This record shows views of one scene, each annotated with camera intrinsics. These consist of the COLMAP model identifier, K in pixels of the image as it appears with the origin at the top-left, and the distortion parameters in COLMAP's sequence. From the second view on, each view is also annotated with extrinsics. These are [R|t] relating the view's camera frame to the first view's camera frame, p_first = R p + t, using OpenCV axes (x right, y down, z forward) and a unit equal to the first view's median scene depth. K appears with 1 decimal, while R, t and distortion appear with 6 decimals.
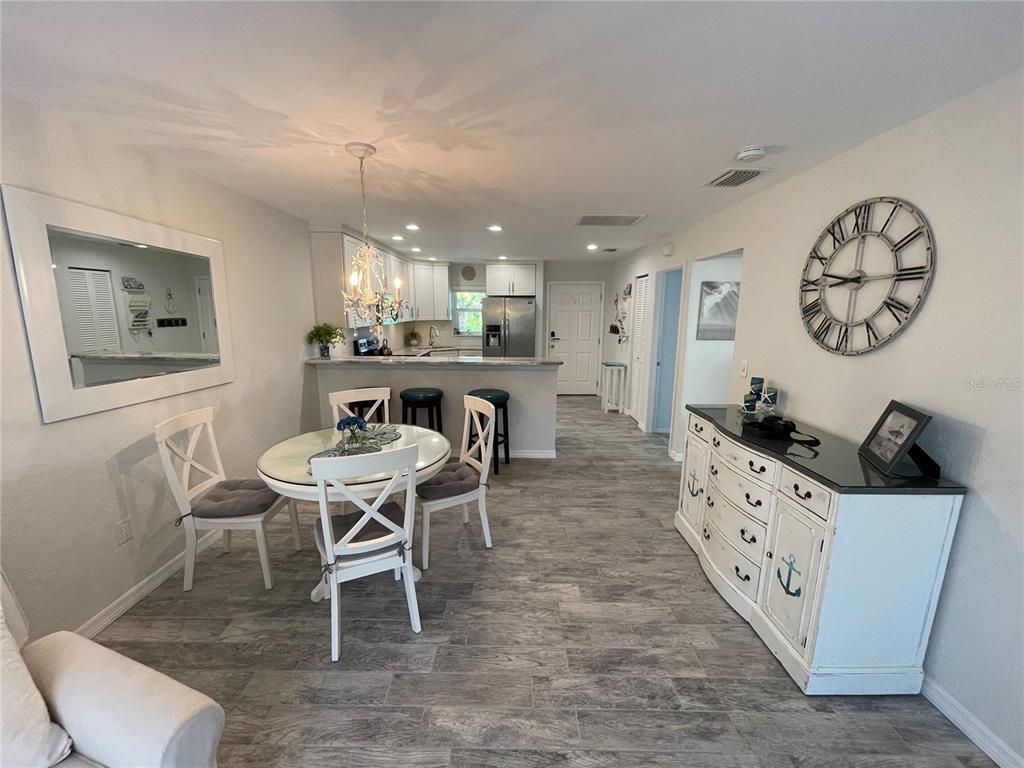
lens RADIAL K [[414.8, 0, 507.2], [0, 414.8, 388.8], [0, 0, 1]] dist [-0.001732, -0.000215]
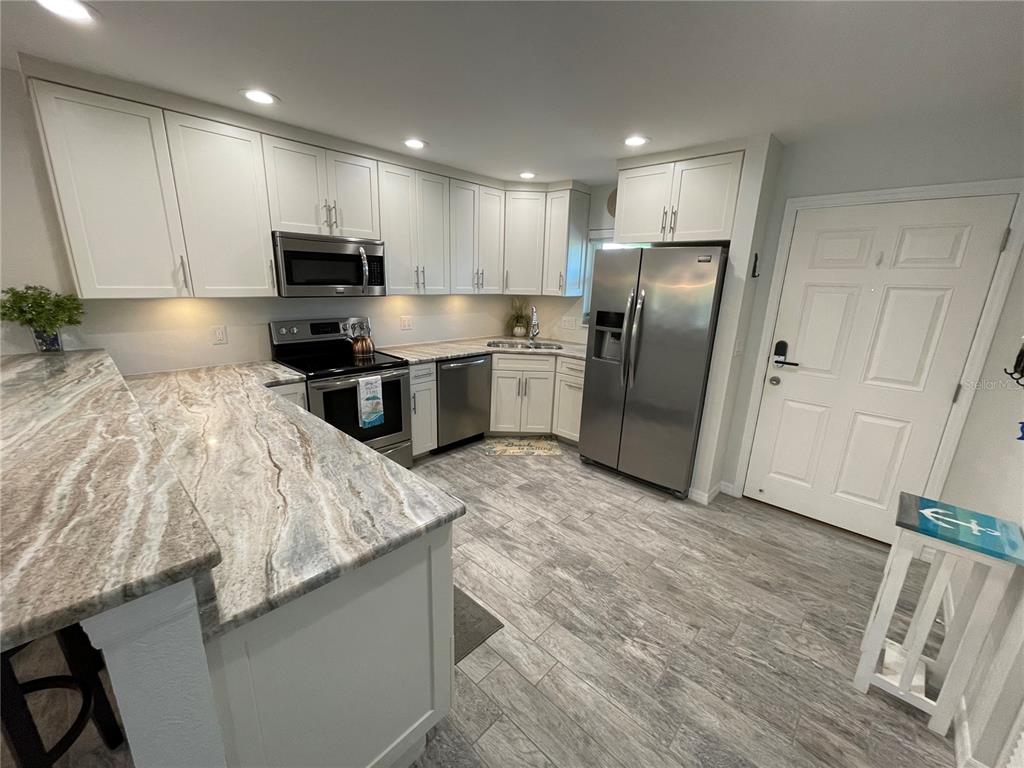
lens RADIAL K [[414.8, 0, 507.2], [0, 414.8, 388.8], [0, 0, 1]] dist [-0.001732, -0.000215]
pose [[0.728763, 0.193477, -0.656865, 0.185027], [-0.156627, 0.980922, 0.115155, -0.102841], [0.666613, 0.018962, 0.745163, 0.578648]]
